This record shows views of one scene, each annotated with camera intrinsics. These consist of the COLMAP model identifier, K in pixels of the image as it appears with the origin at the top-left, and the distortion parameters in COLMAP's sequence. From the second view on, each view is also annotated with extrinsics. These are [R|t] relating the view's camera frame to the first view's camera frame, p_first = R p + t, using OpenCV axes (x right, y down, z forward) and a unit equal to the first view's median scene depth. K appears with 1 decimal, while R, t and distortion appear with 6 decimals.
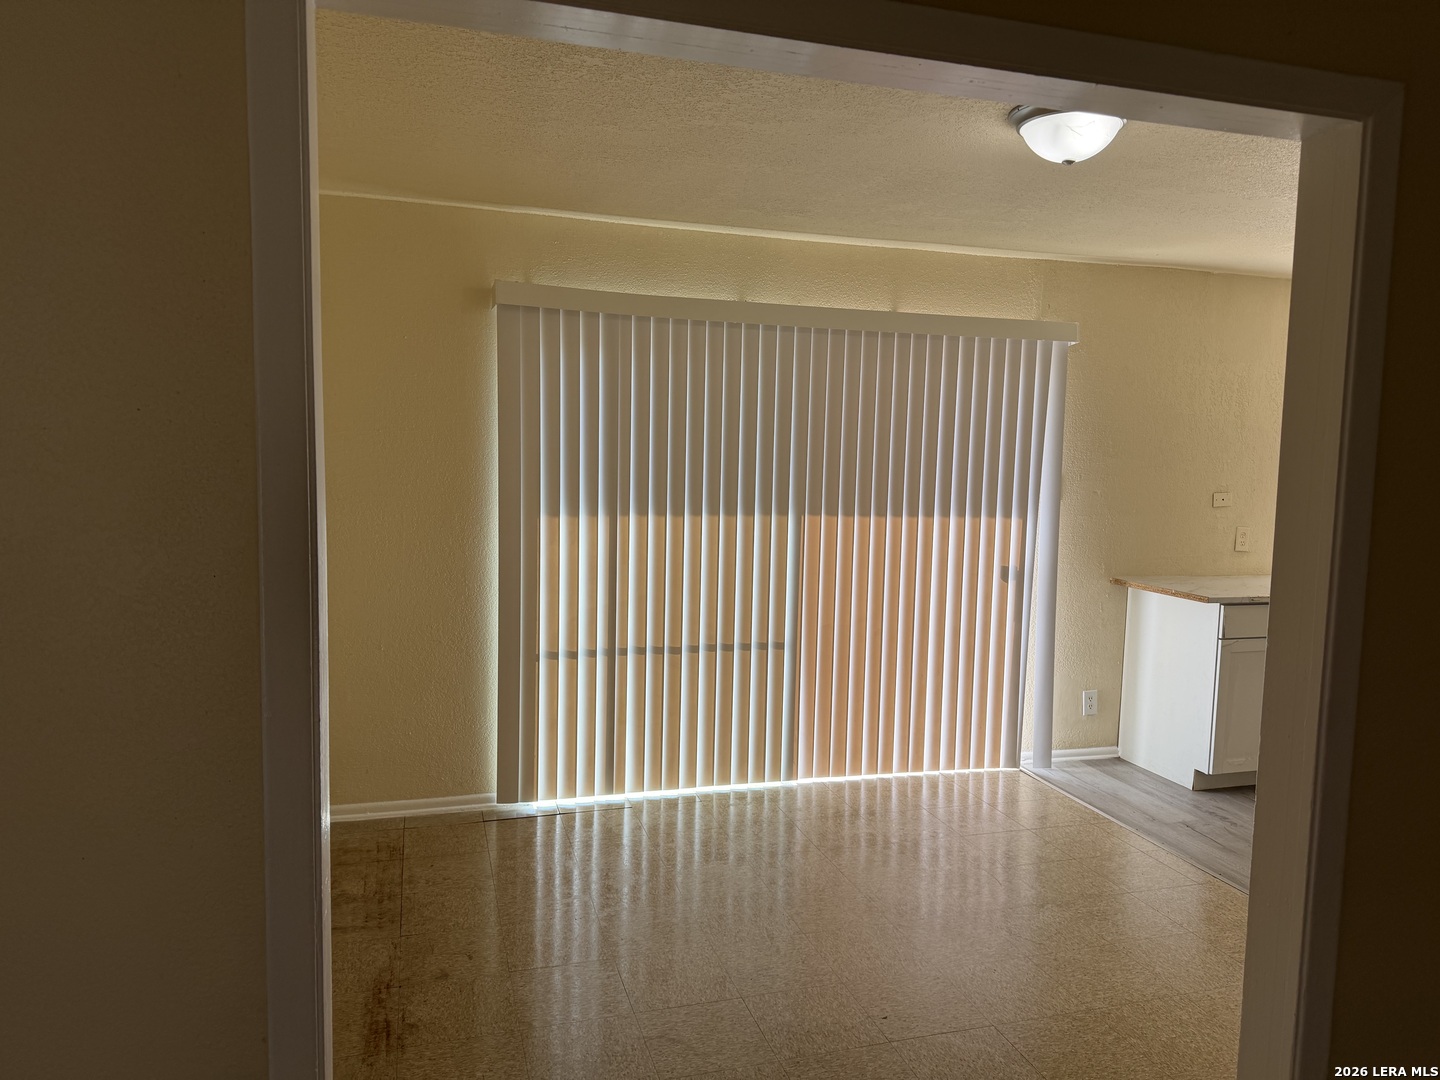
lens RADIAL K [[975.3, 0, 720.0], [0, 975.3, 540.0], [0, 0, 1]] dist [0.001880, -0.002071]
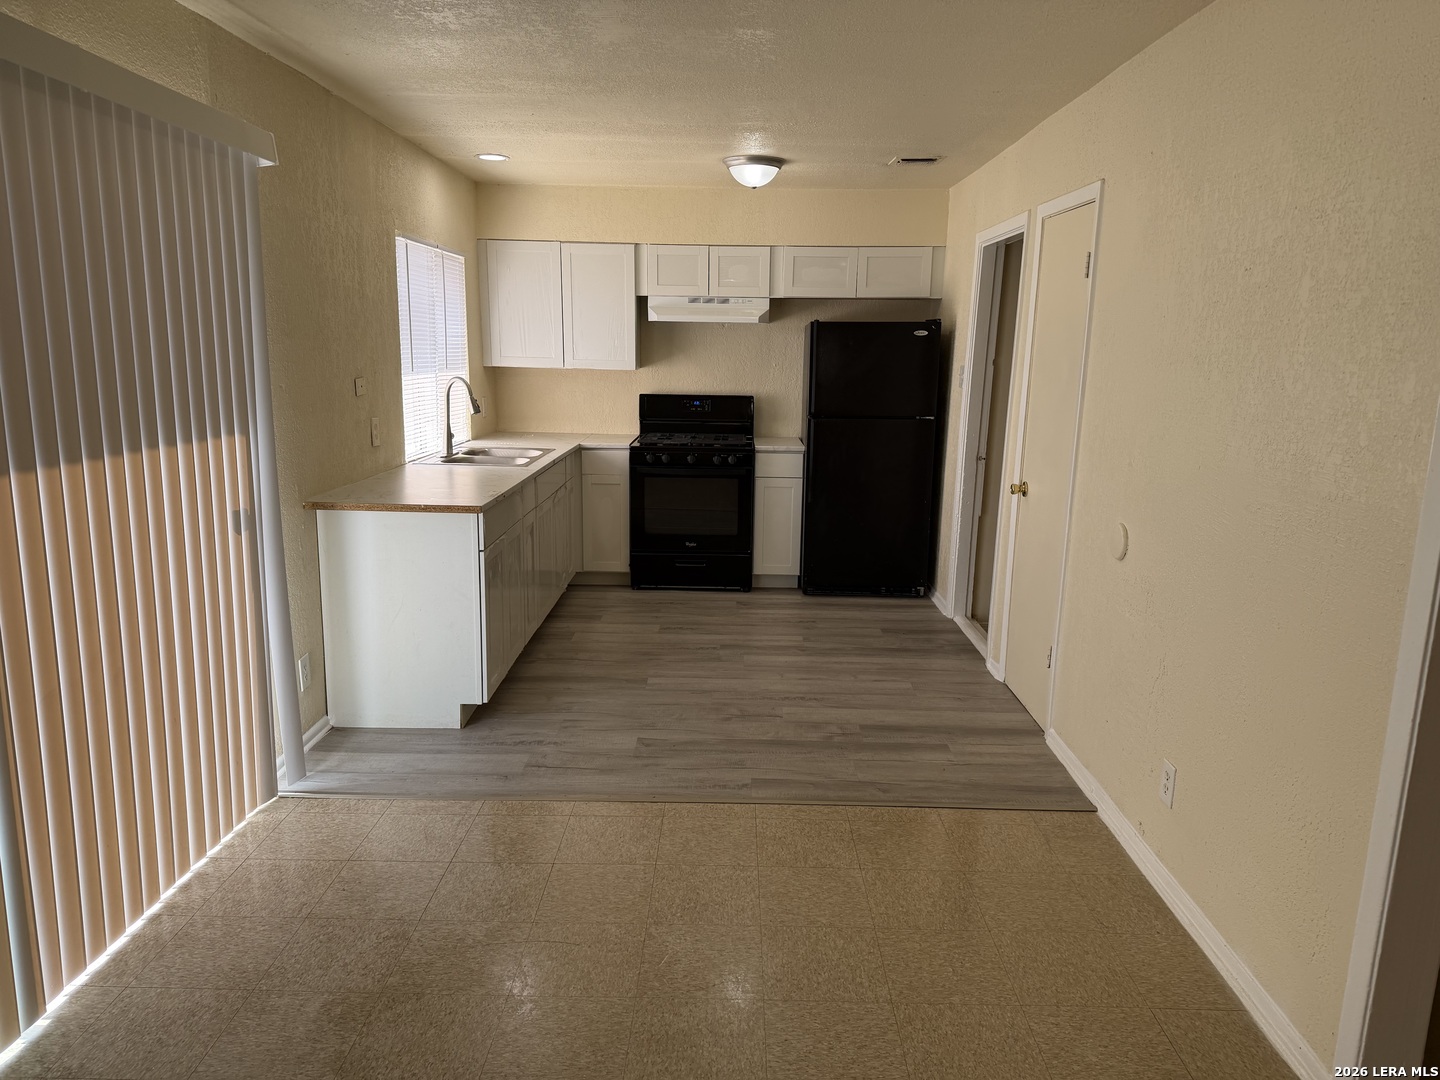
lens RADIAL K [[975.3, 0, 720.0], [0, 975.3, 540.0], [0, 0, 1]] dist [0.001880, -0.002071]
pose [[0.281344, -0.195122, 0.939560, -0.225084], [0.075962, 0.980565, 0.180892, -0.045593], [-0.956596, 0.020478, 0.290697, 0.509615]]
